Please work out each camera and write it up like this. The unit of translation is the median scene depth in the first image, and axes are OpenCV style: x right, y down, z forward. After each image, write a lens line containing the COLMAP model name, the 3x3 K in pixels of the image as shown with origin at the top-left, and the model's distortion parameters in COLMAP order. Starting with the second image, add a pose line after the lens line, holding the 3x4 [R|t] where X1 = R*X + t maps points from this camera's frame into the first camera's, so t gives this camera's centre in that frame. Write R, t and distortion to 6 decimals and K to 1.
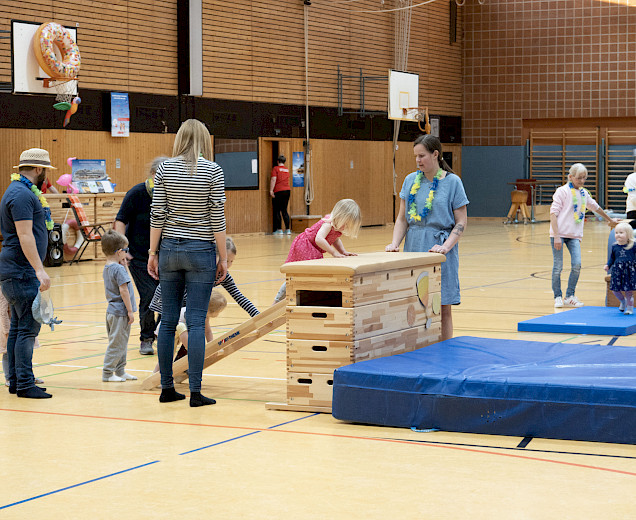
lens RADIAL K [[1636.3, 0, 362.5], [0, 1636.3, 282.1], [0, 0, 1]] dist [0.007171, -0.142913]
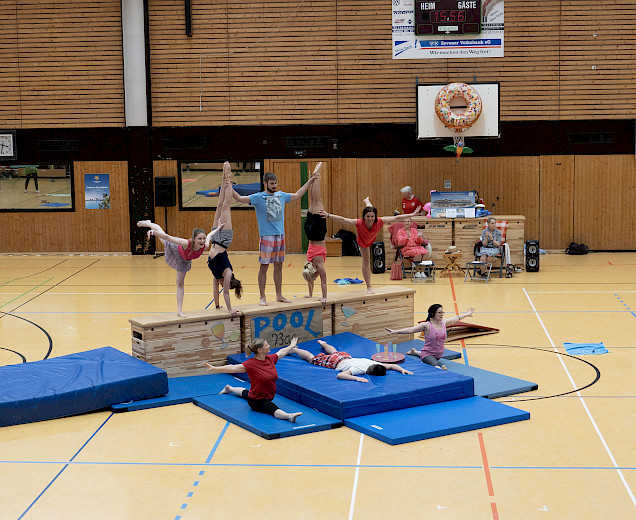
lens RADIAL K [[1275.6, 0, 291.8], [0, 1275.6, 260.3], [0, 0, 1]] dist [-0.017394, -0.106590]
pose [[0.347762, 0.127194, -0.928915, 0.660253], [-0.044560, 0.991878, 0.119133, -0.122639], [0.936523, -0.000037, 0.350605, 0.481117]]
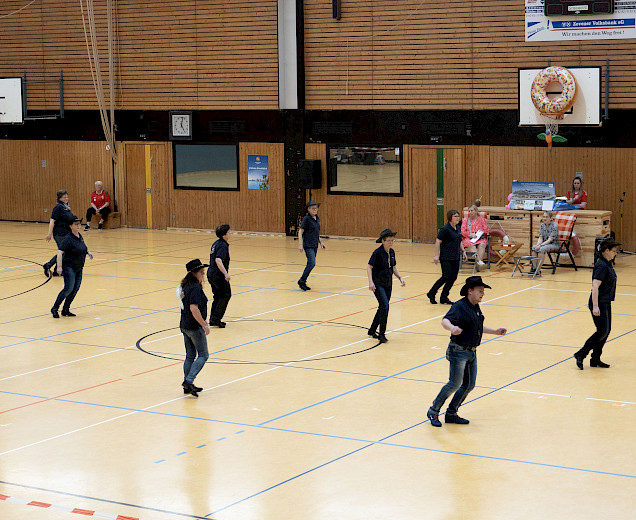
lens RADIAL K [[1475.5, 0, 318.0], [0, 1475.5, 260.0], [0, 0, 1]] dist [-0.043648, 0.156206]
pose [[-0.109193, 0.126242, -0.985972, 0.845015], [-0.049920, 0.989954, 0.132281, -0.139806], [0.992766, 0.063664, -0.101794, 0.868706]]
